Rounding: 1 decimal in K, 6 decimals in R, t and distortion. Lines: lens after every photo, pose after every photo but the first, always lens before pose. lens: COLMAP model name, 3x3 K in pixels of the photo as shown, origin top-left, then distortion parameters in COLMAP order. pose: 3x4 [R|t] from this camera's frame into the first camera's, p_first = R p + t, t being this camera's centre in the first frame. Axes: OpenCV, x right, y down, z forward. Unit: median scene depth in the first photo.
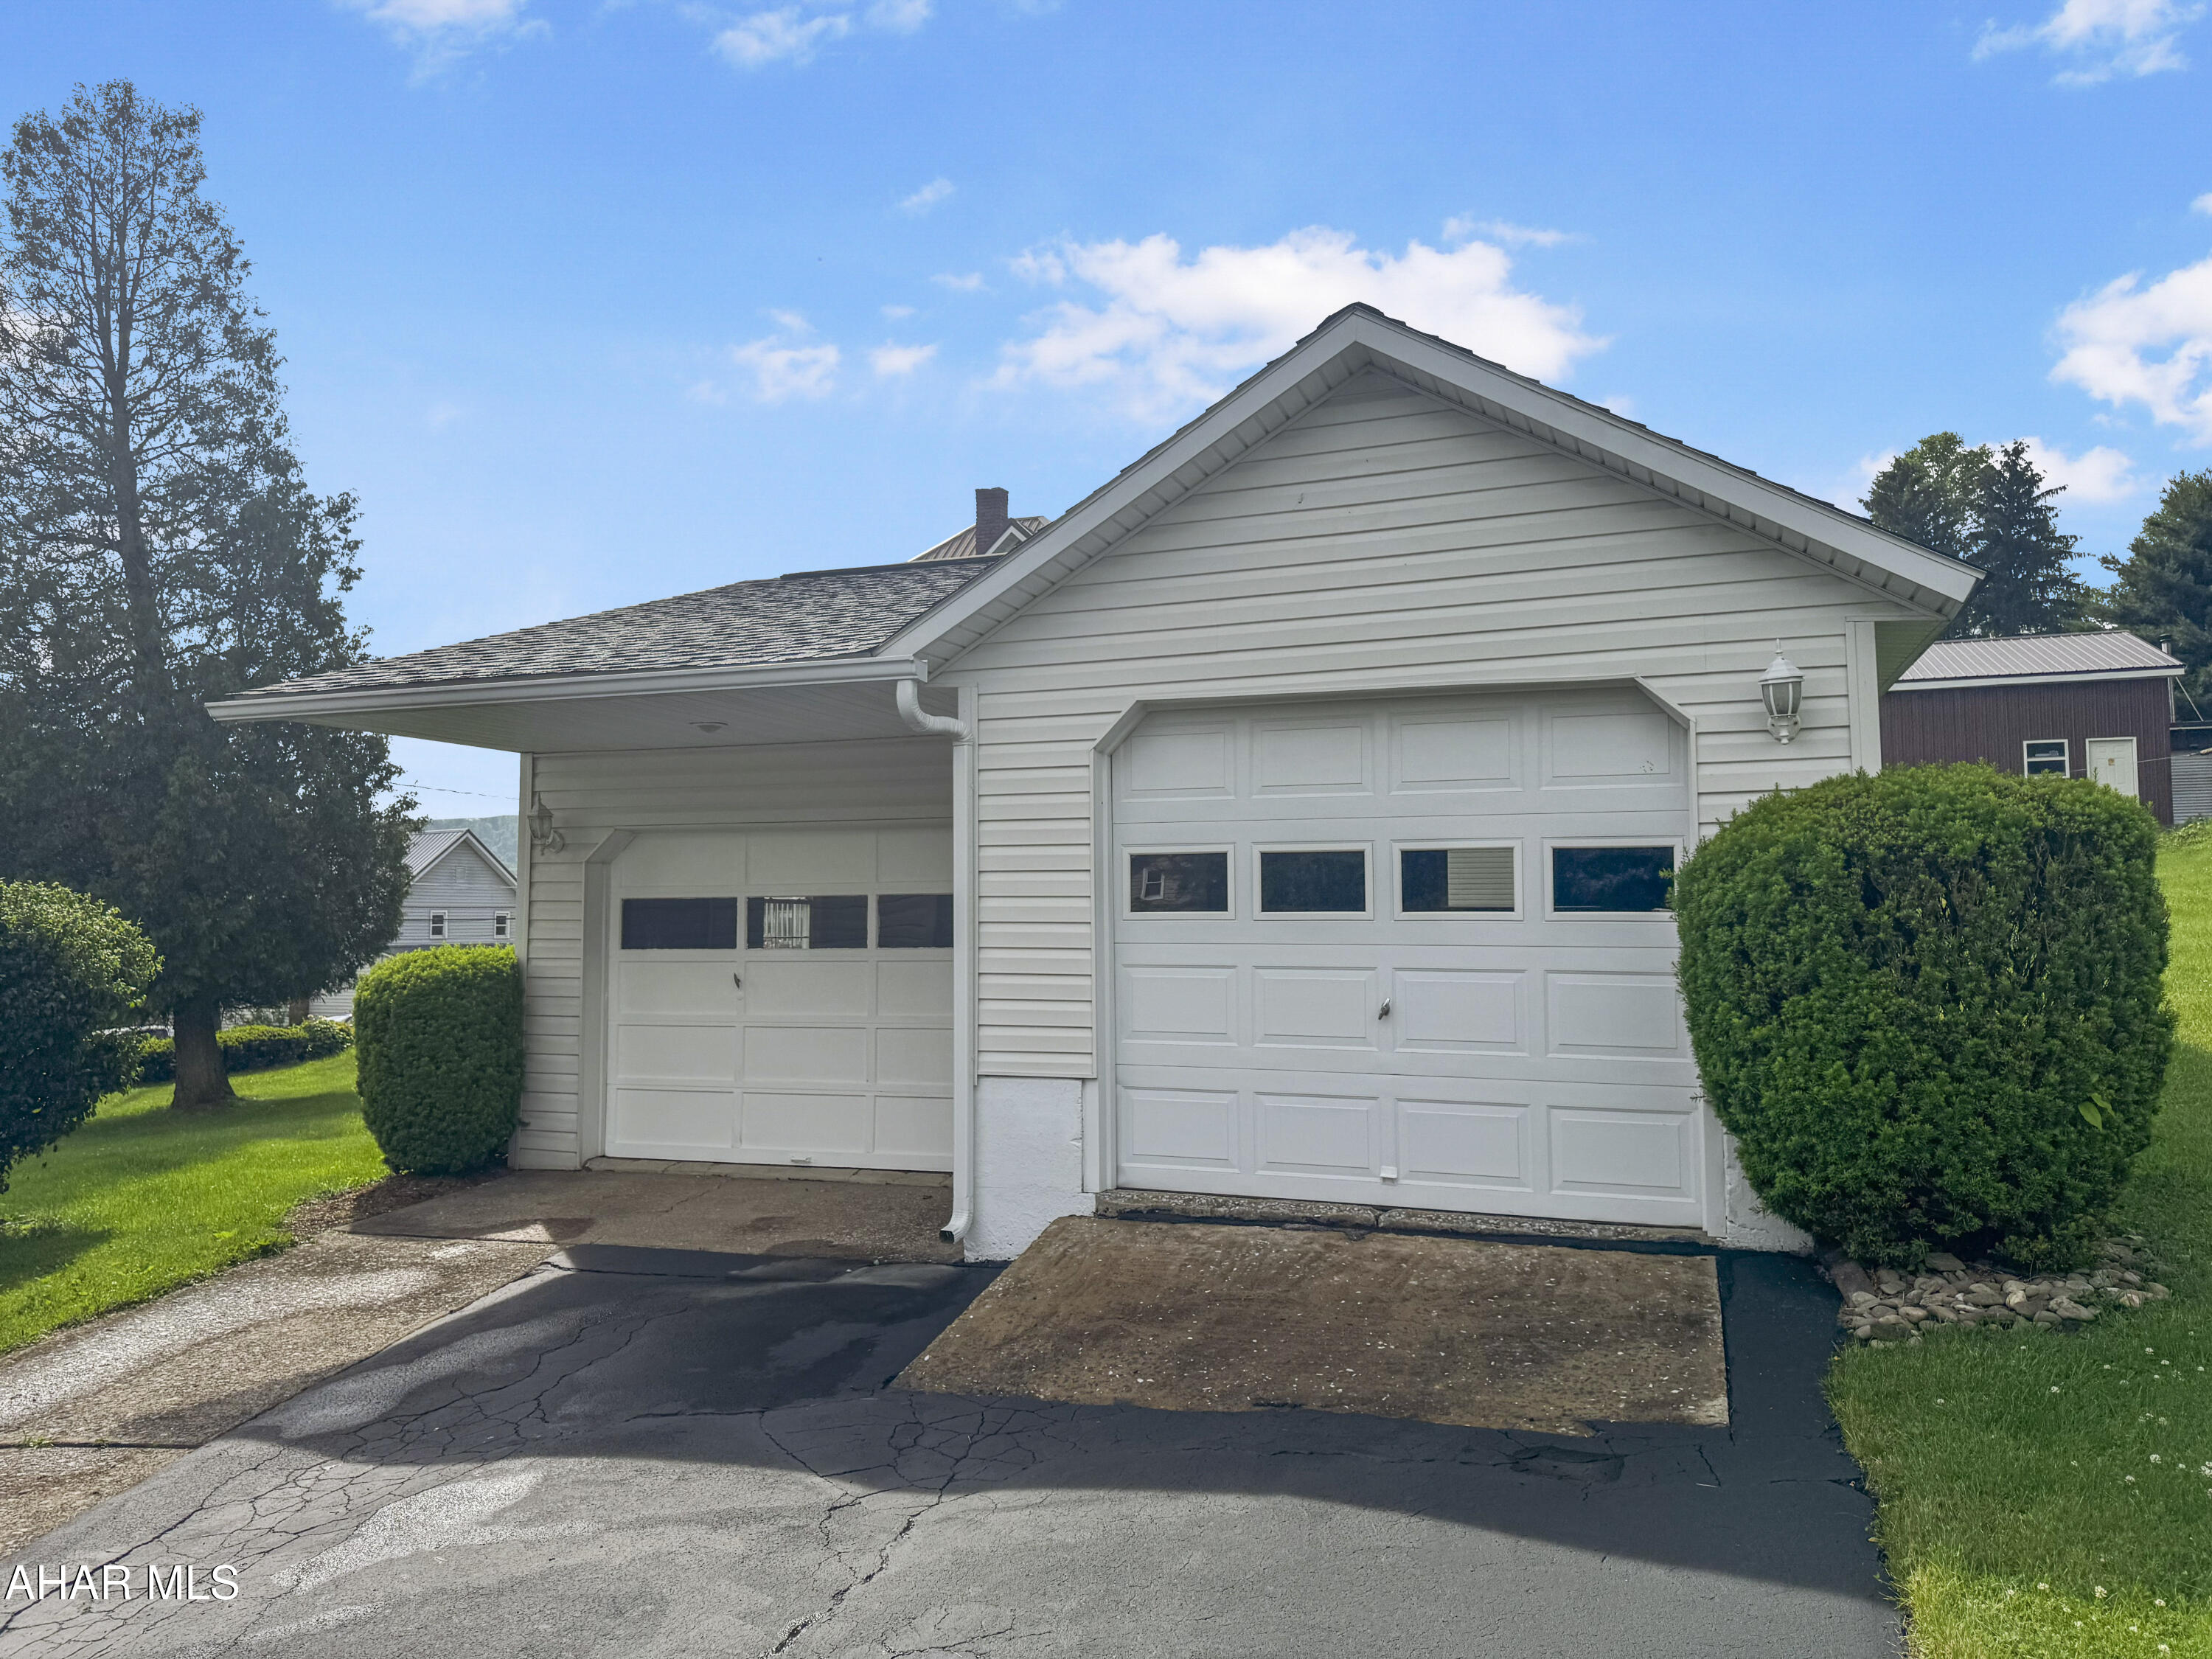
lens RADIAL K [[1544.1, 0, 1106.0], [0, 1544.1, 829.5], [0, 0, 1]] dist [0.103513, -0.114989]
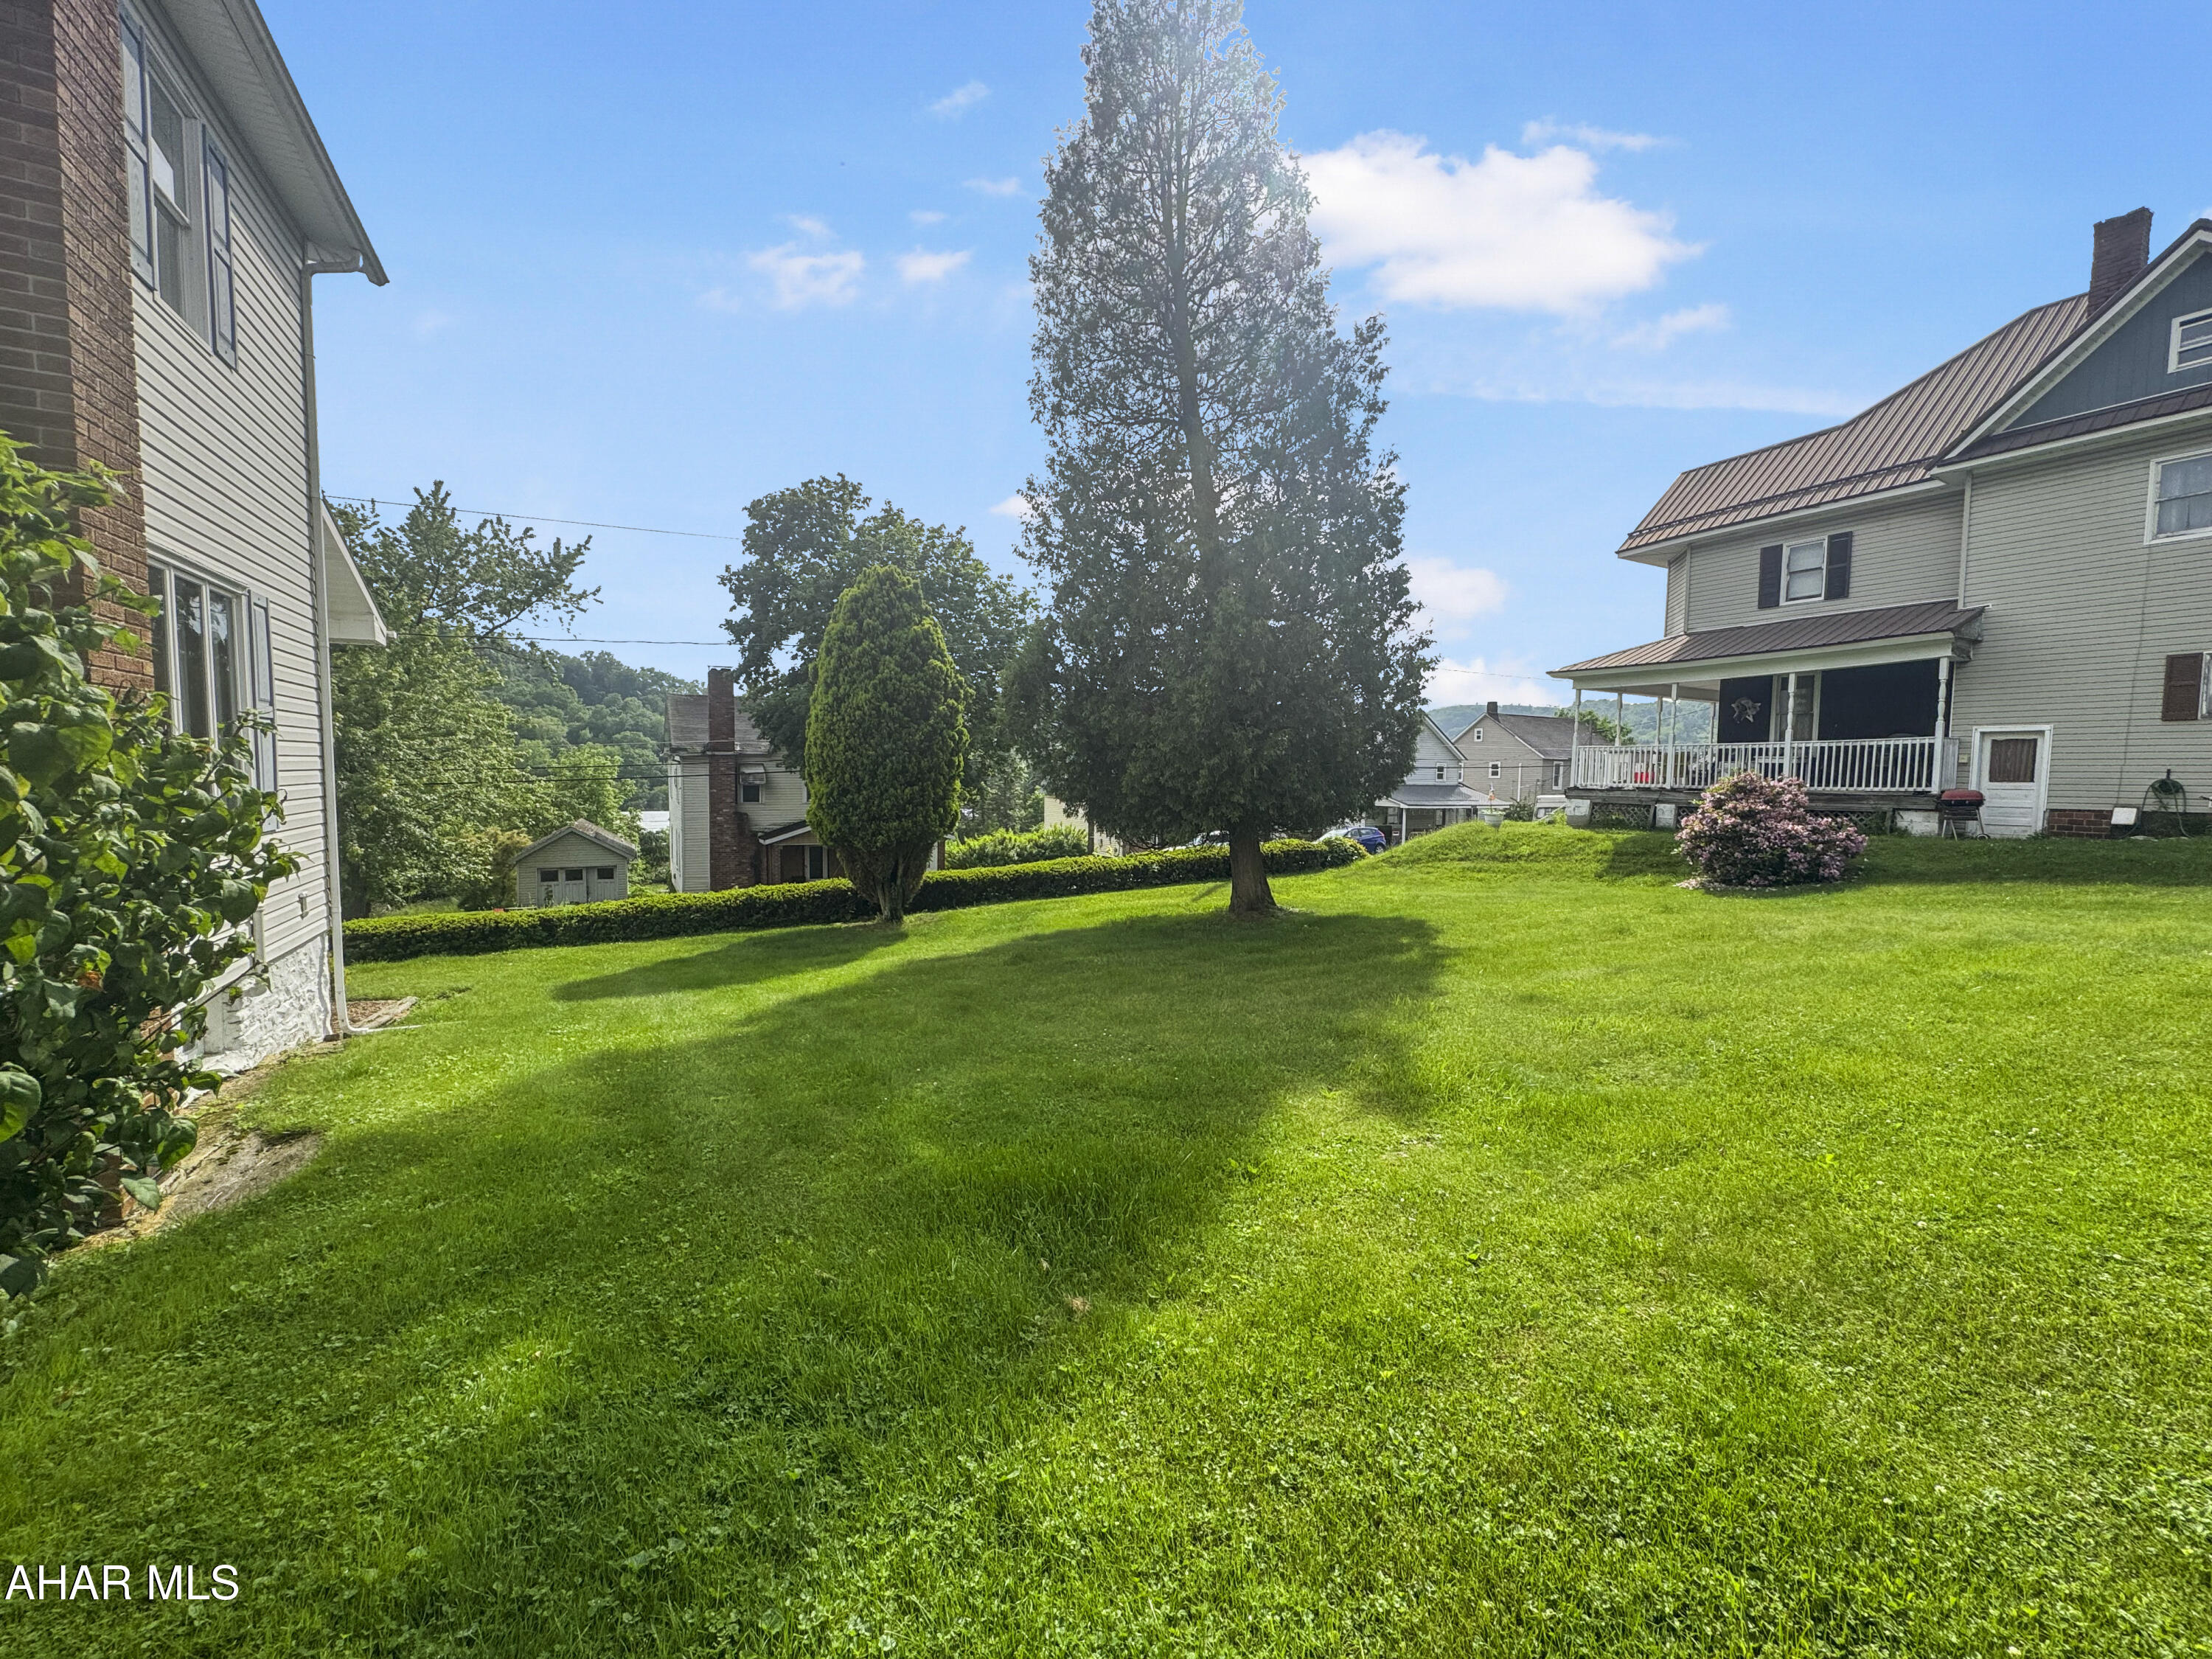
lens RADIAL K [[884.6, 0, 1101.4], [0, 884.6, 825.2], [0, 0, 1]] dist [0.001210, 0.000151]
pose [[0.759225, 0.048944, -0.648986, -0.557419], [0.025962, 0.994097, 0.105343, 0.088507], [0.650310, -0.096828, 0.753472, 1.039017]]
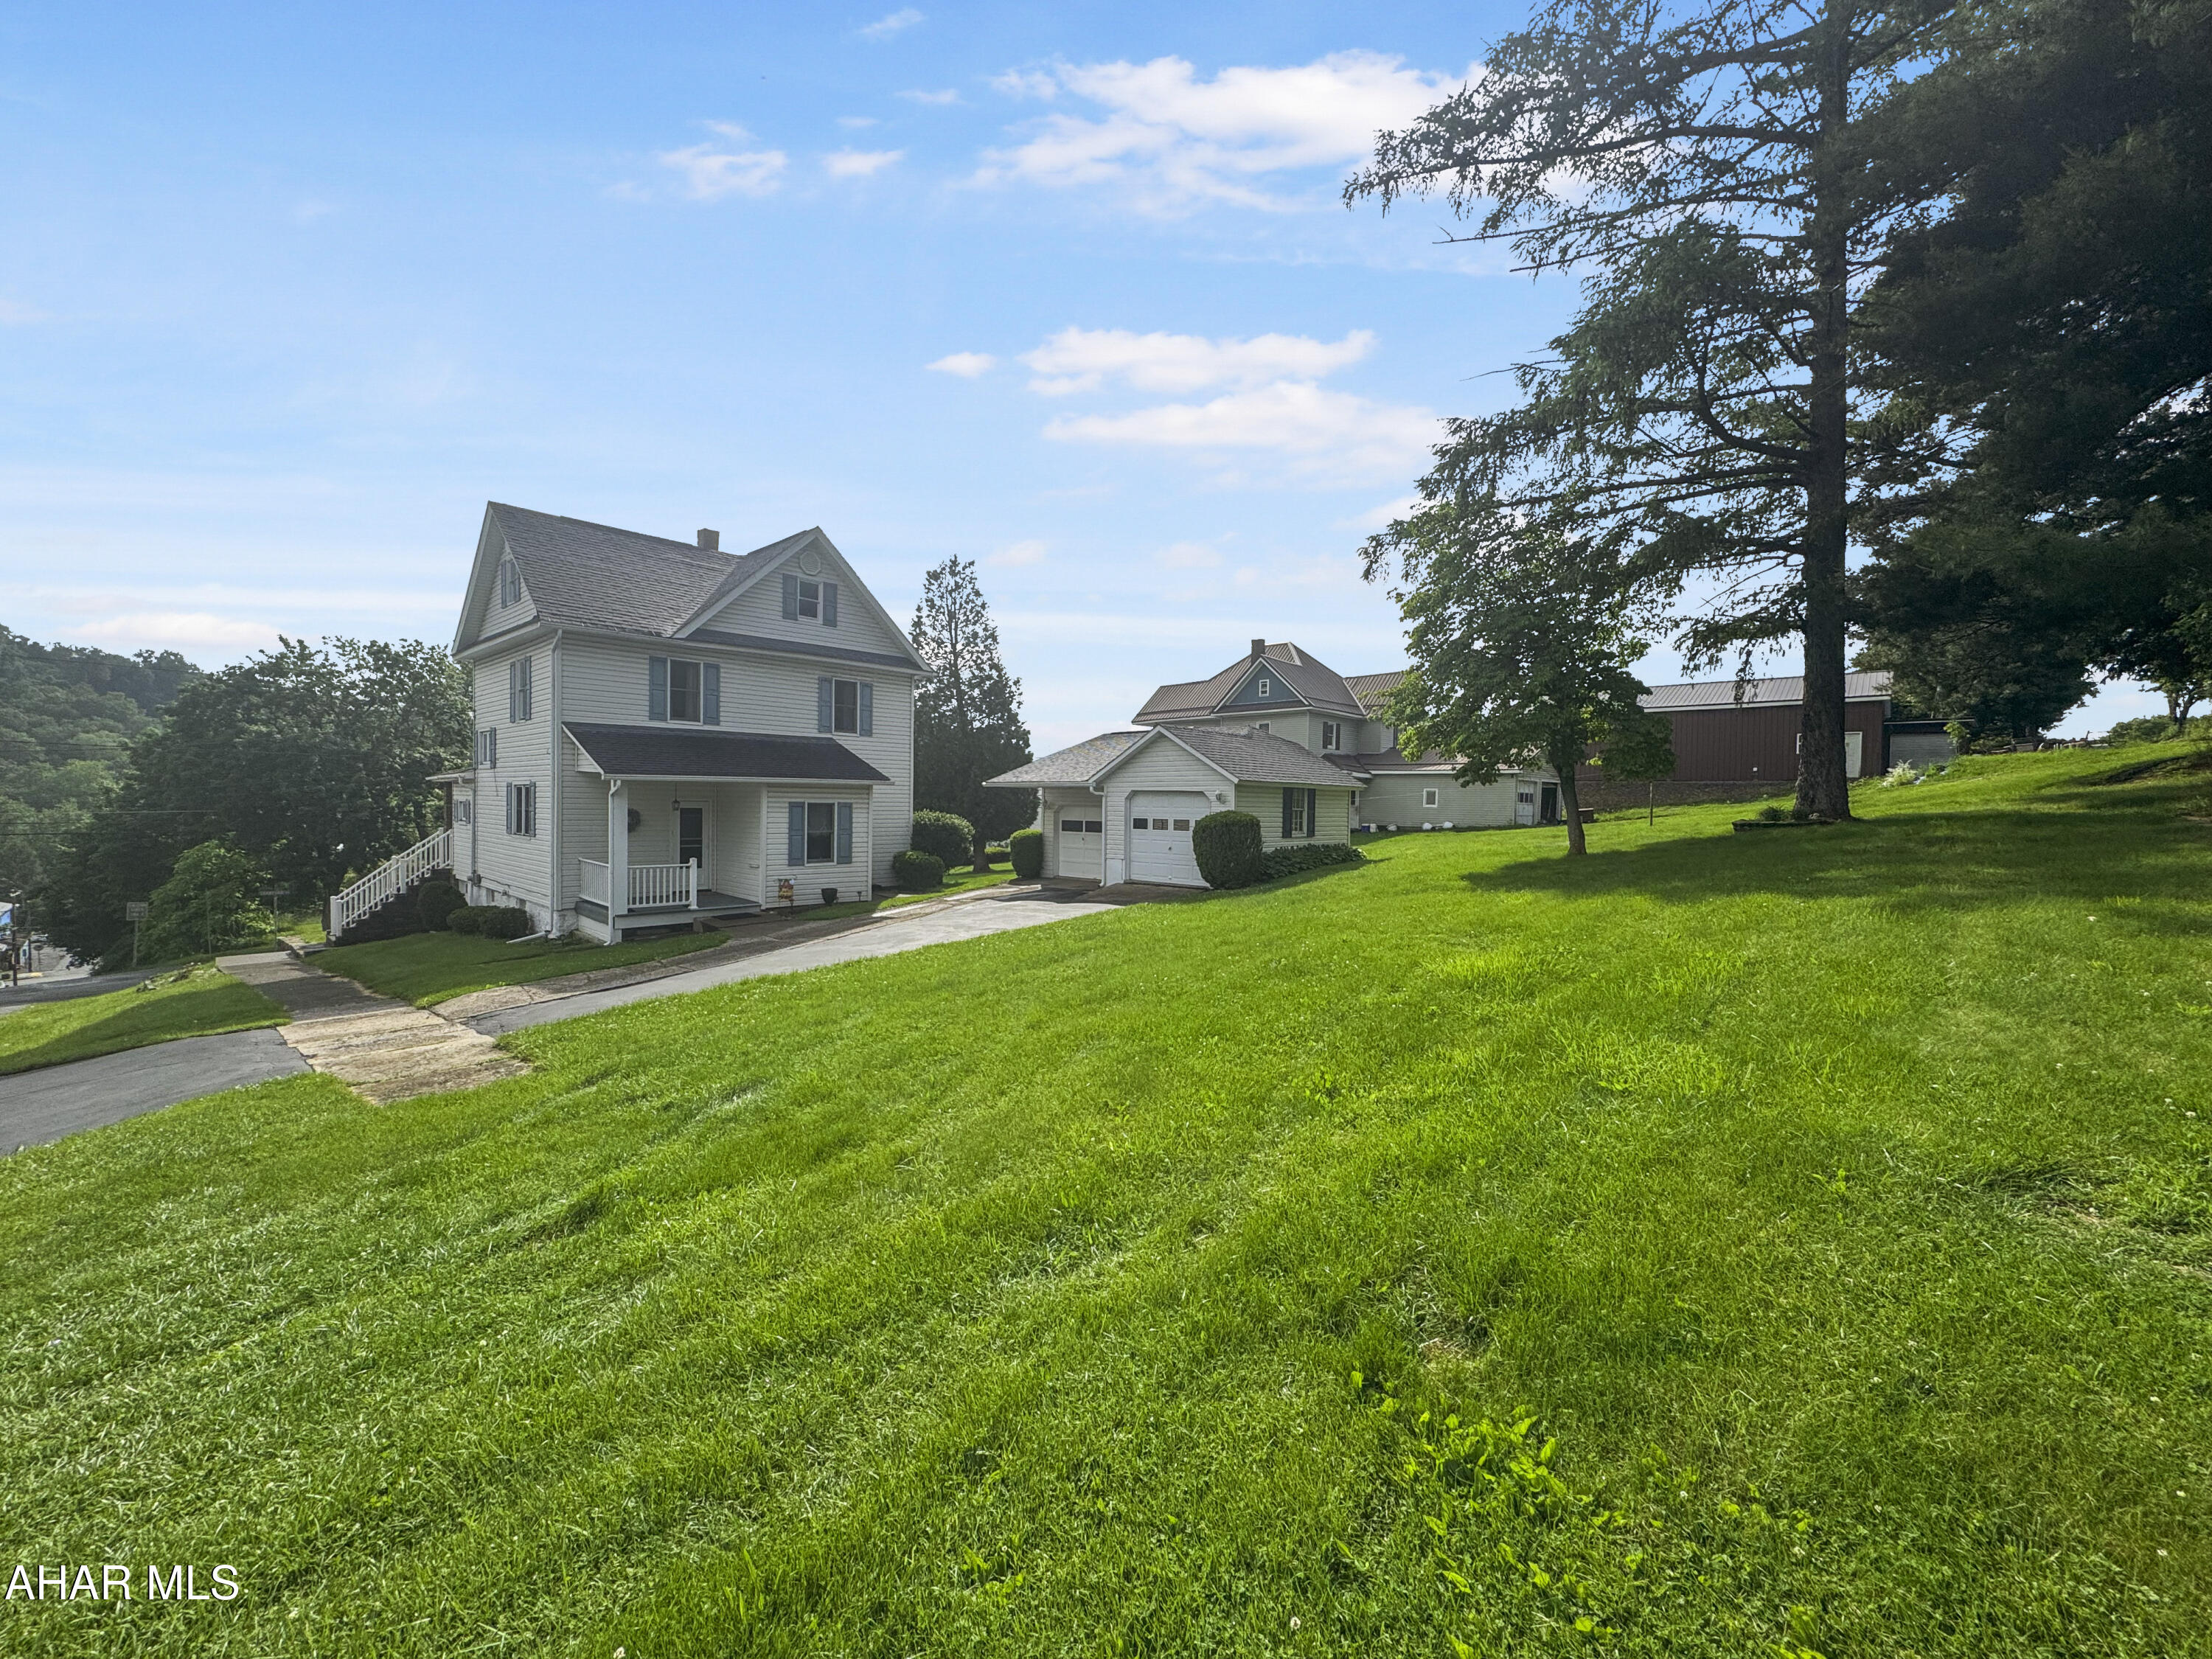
lens RADIAL K [[884.6, 0, 1101.4], [0, 884.6, 825.2], [0, 0, 1]] dist [0.001210, 0.000151]
pose [[0.928703, 0.023863, -0.370056, 0.752511], [0.006687, 0.996687, 0.081053, -0.149398], [0.370764, -0.077749, 0.925467, -1.341655]]
